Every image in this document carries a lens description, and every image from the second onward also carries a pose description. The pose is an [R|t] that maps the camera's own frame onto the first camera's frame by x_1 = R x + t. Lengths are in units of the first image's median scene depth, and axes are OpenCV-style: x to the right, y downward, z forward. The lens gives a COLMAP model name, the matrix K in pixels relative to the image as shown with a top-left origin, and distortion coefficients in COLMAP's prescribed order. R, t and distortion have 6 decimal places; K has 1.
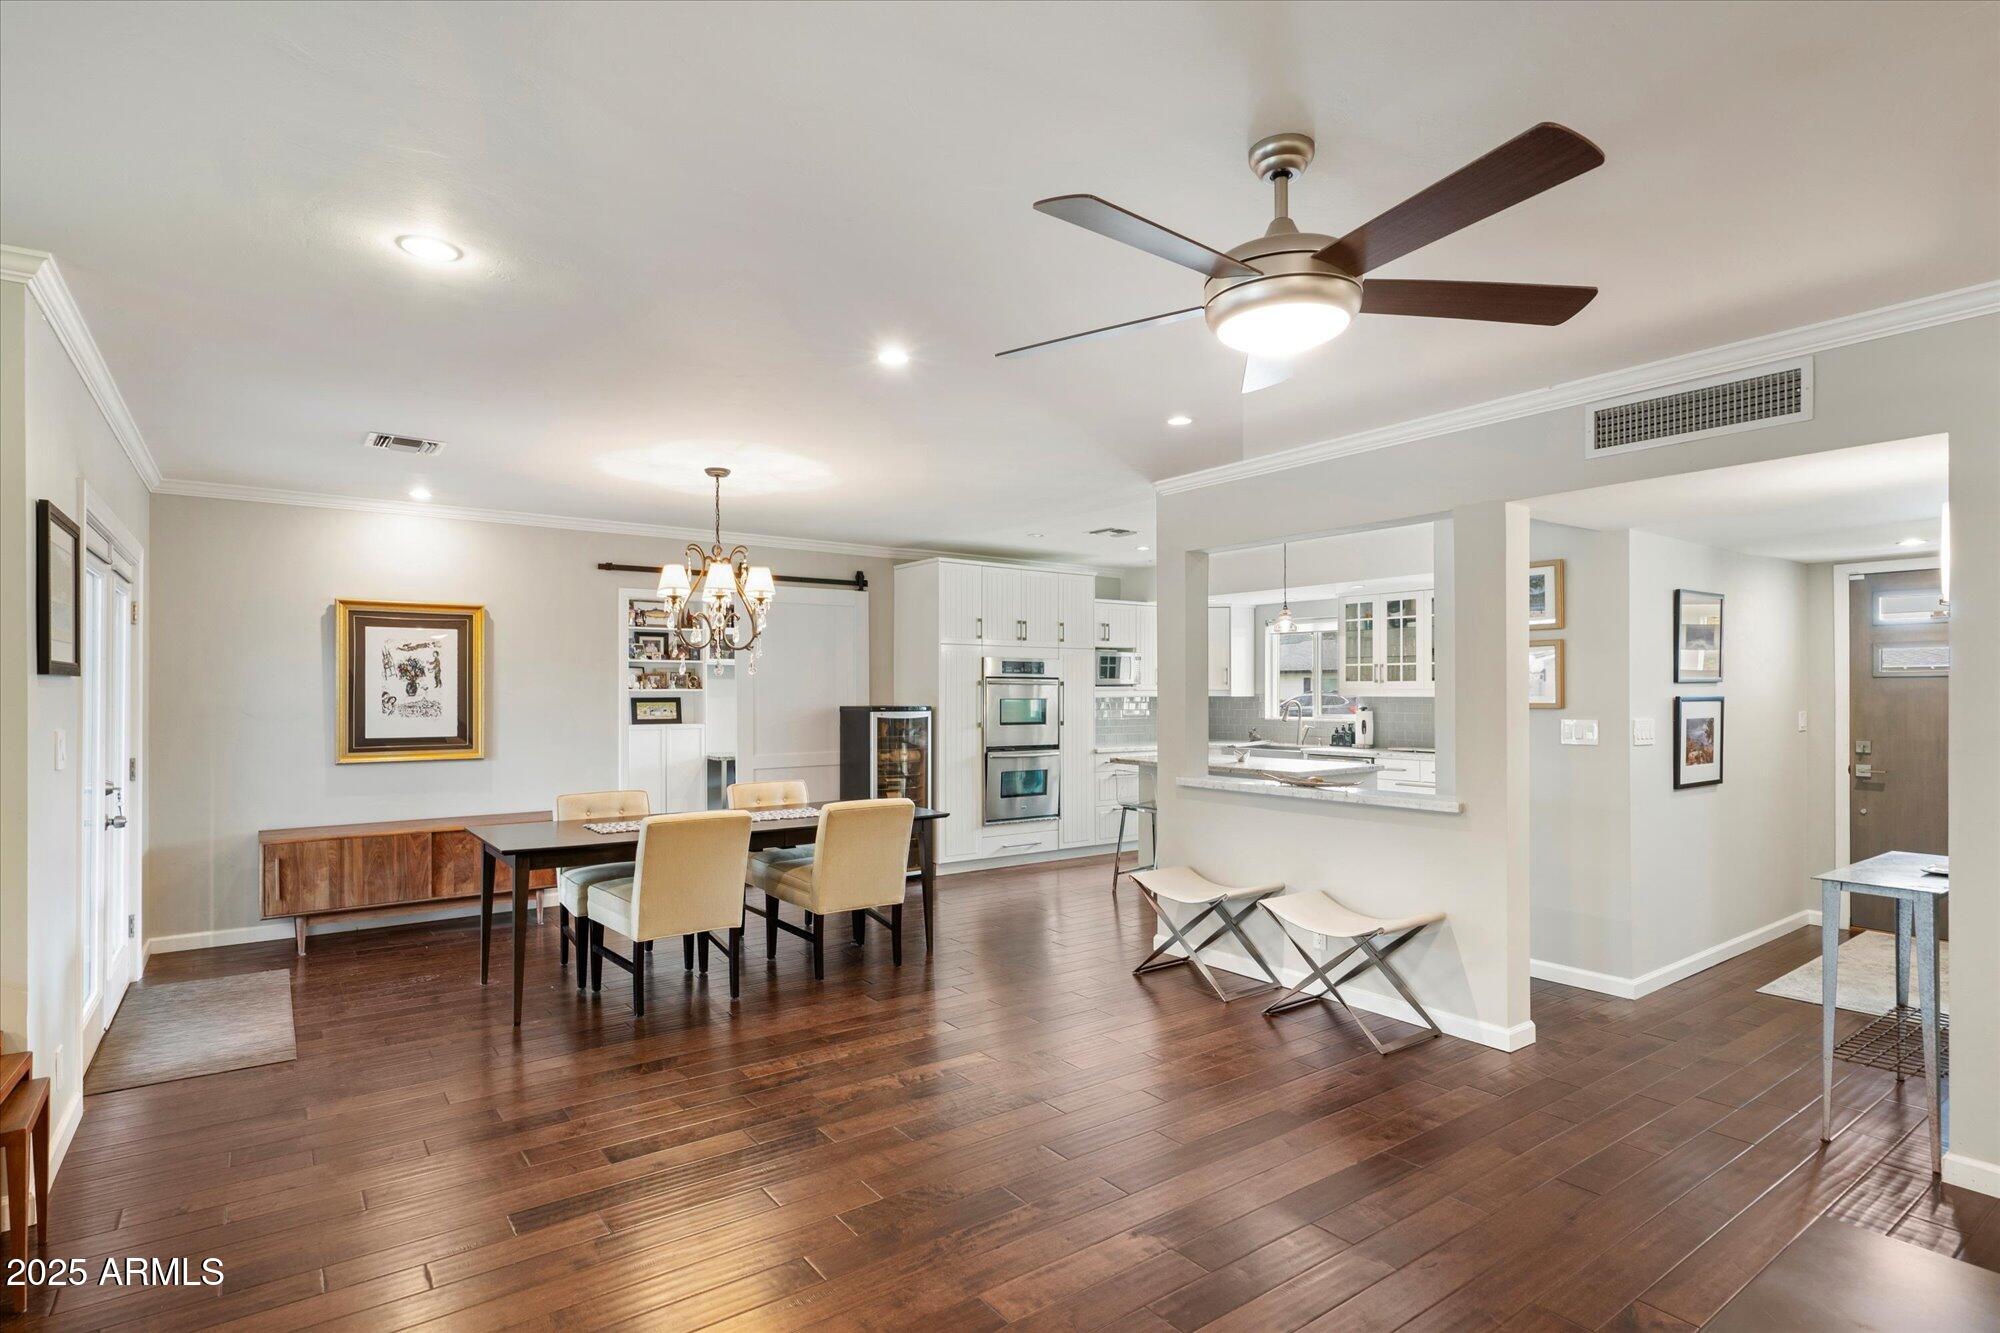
lens RADIAL K [[1033.9, 0, 999.1], [0, 1033.9, 681.4], [0, 0, 1]] dist [0.004424, 0.000210]
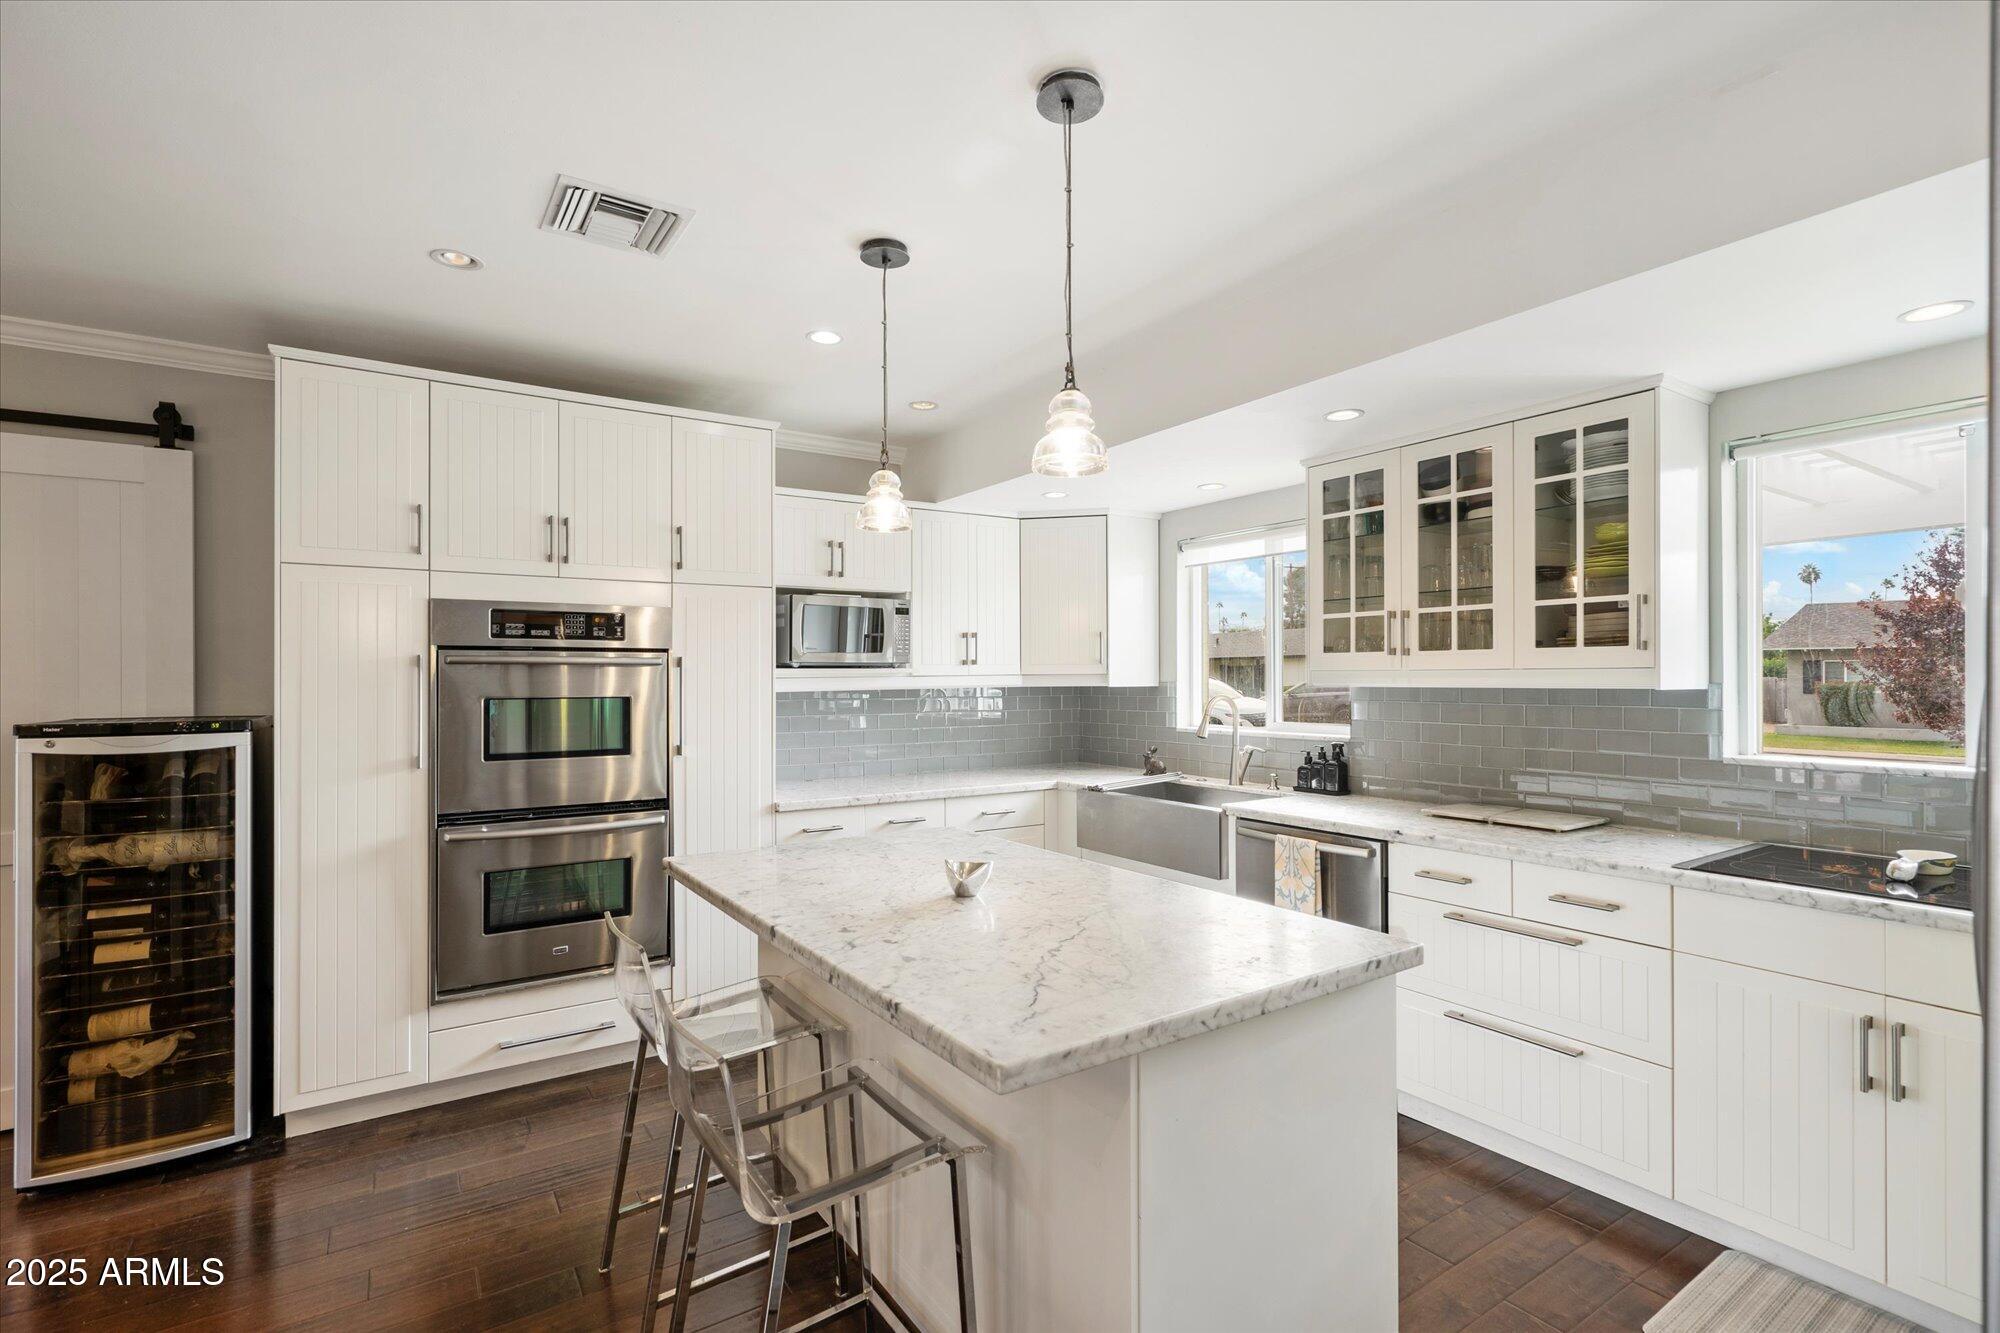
lens RADIAL K [[935.5, 0, 995.3], [0, 935.5, 671.5], [0, 0, 1]] dist [0.005618, 0.001228]
pose [[0.998321, -0.006084, -0.057610, 0.225918], [0.006271, 0.999976, 0.003068, 0.005952], [0.057590, -0.003424, 0.998334, 0.612772]]
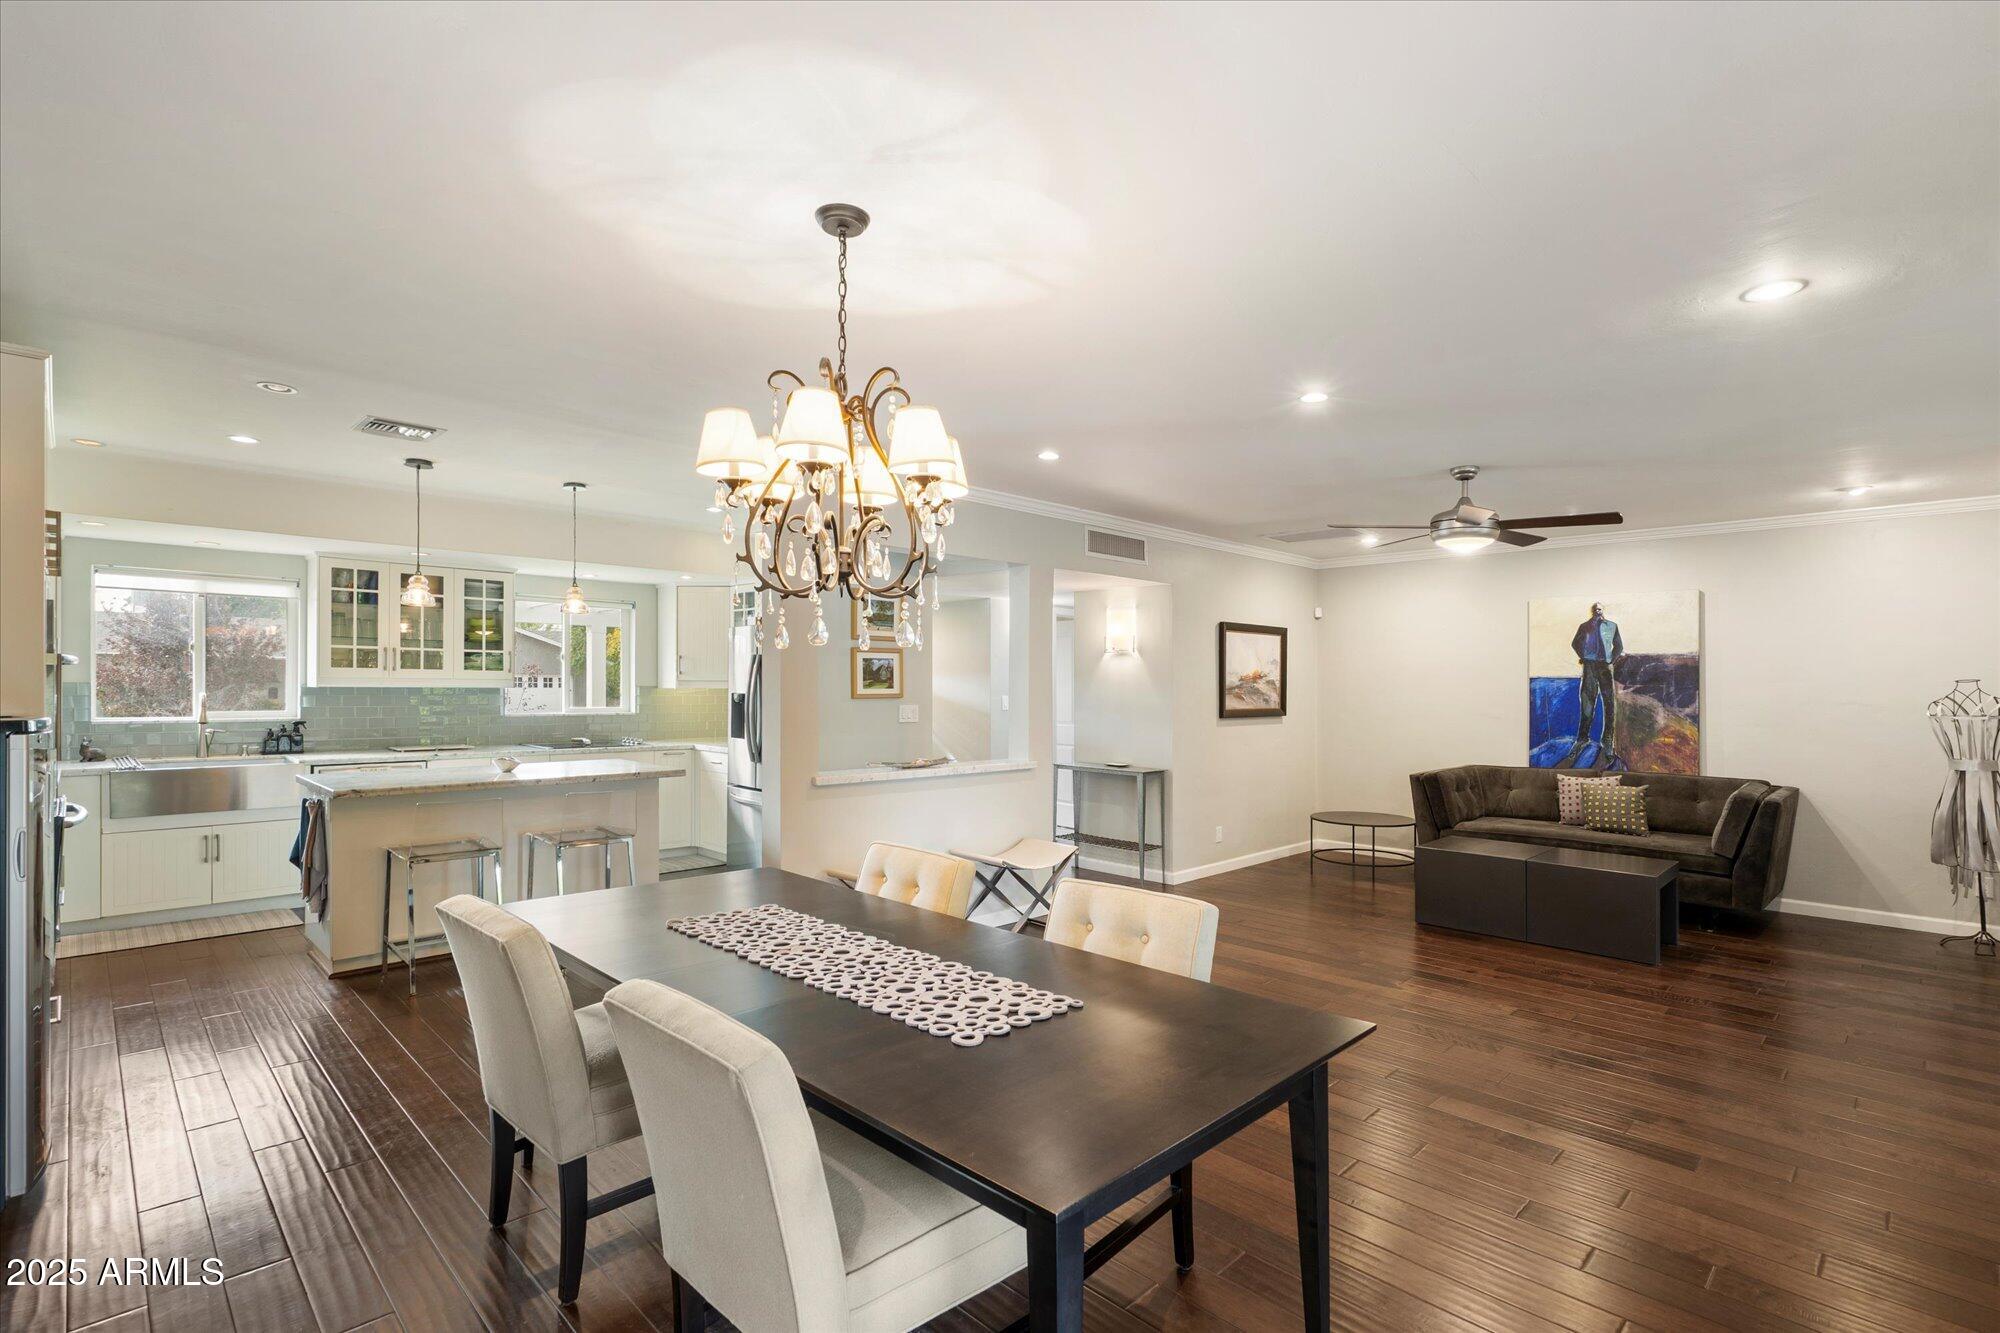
lens RADIAL K [[935.5, 0, 1002.0], [0, 935.5, 671.0], [0, 0, 1]] dist [0.005618, 0.001228]
pose [[-0.150631, 0.010956, 0.988529, -0.450905], [-0.019763, 0.999705, -0.014091, 0.002659], [-0.988393, -0.021659, -0.150370, 0.638073]]
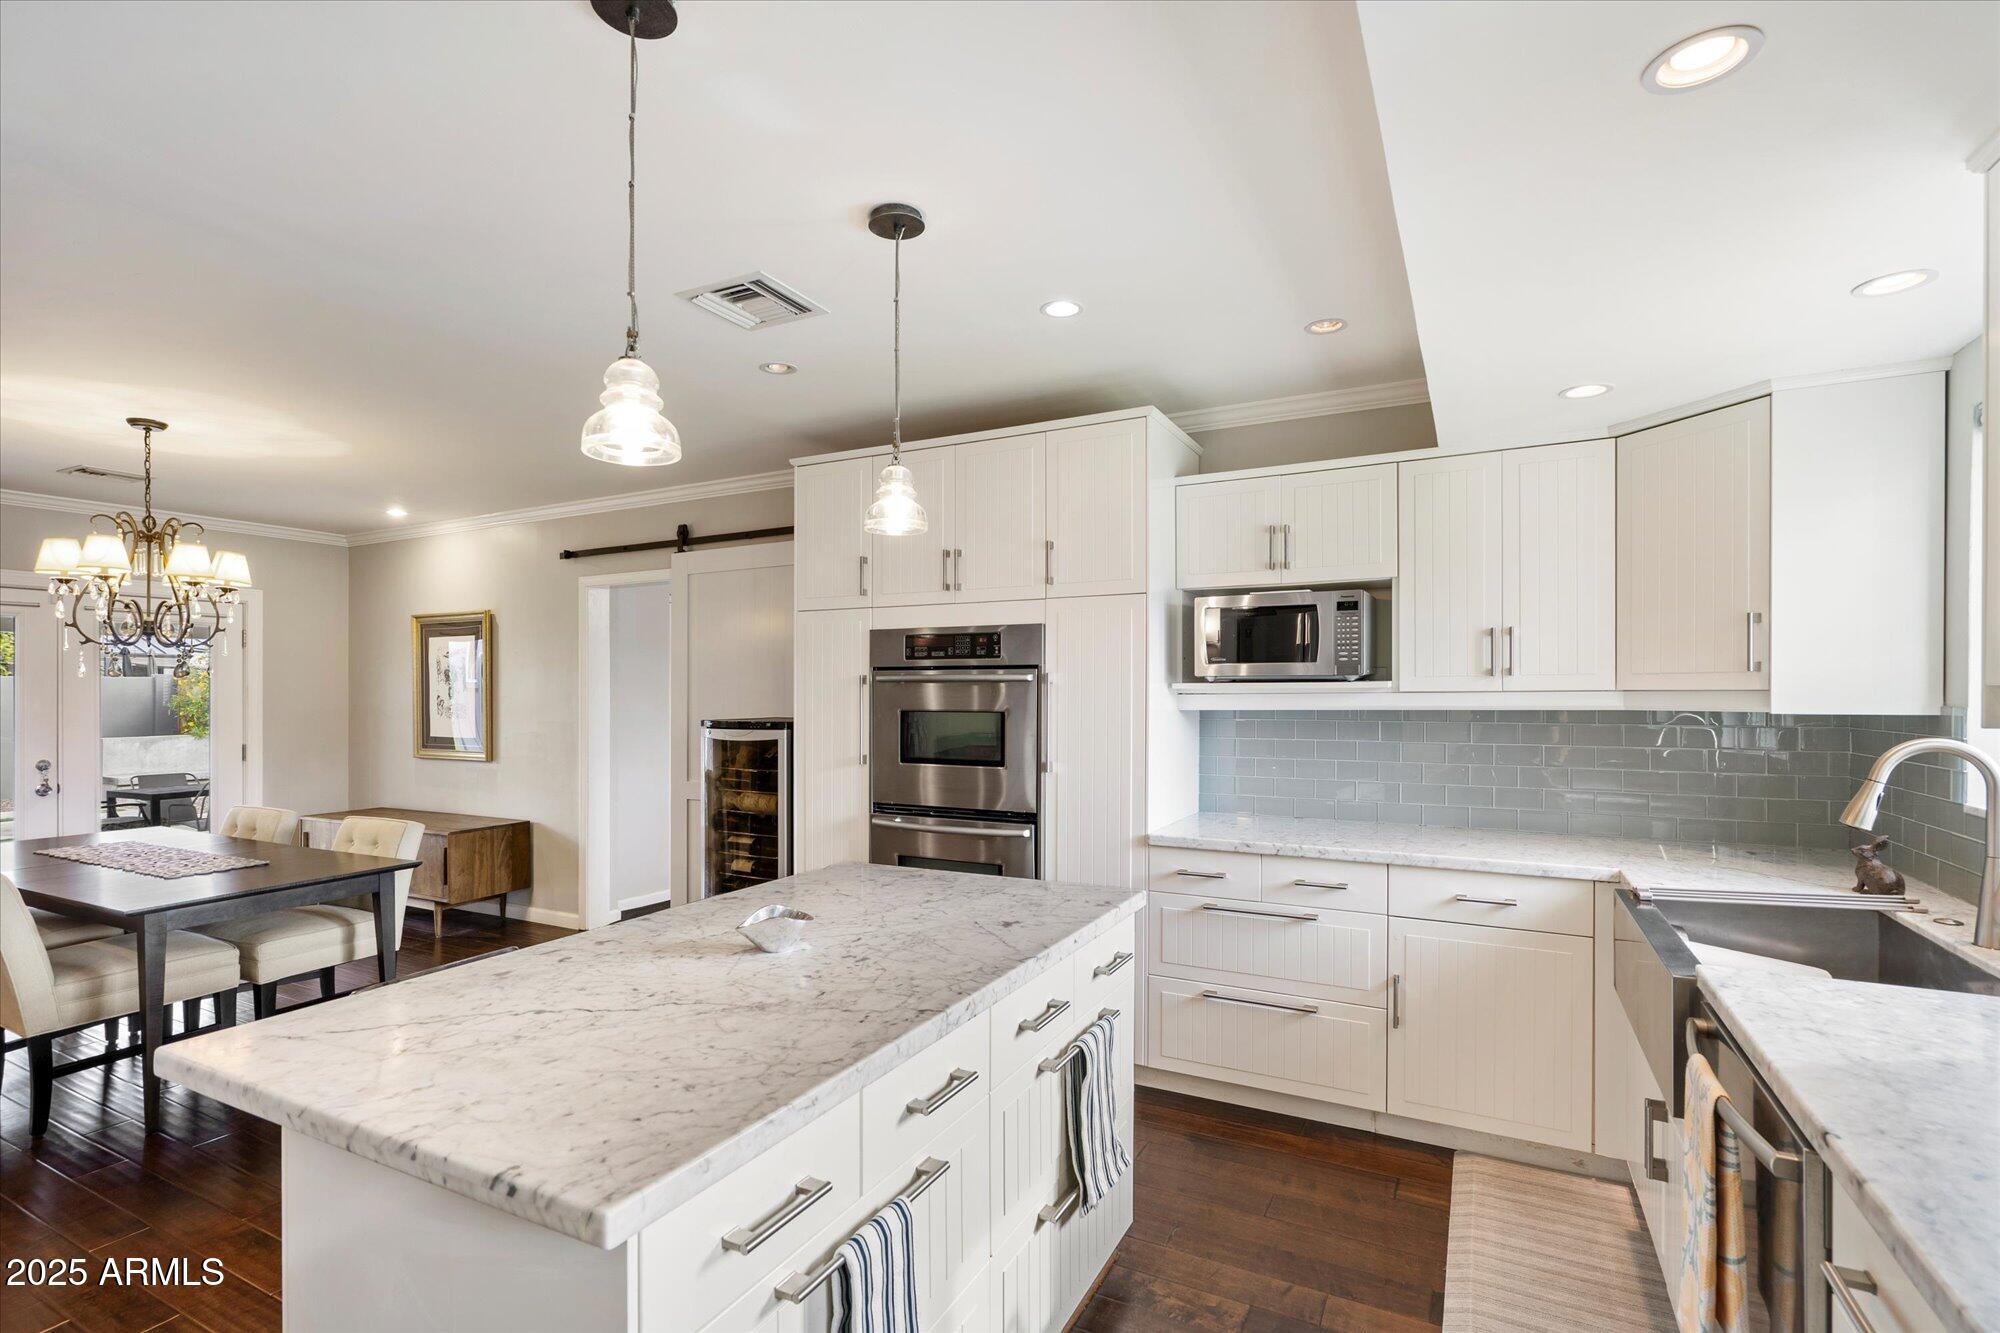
lens RADIAL K [[935.5, 0, 954.5], [0, 935.5, 690.8], [0, 0, 1]] dist [0.005618, 0.001228]
pose [[0.431714, -0.001279, -0.902010, 0.416001], [0.011043, 0.999932, 0.003868, 0.005734], [0.901943, -0.011630, 0.431698, 0.803603]]
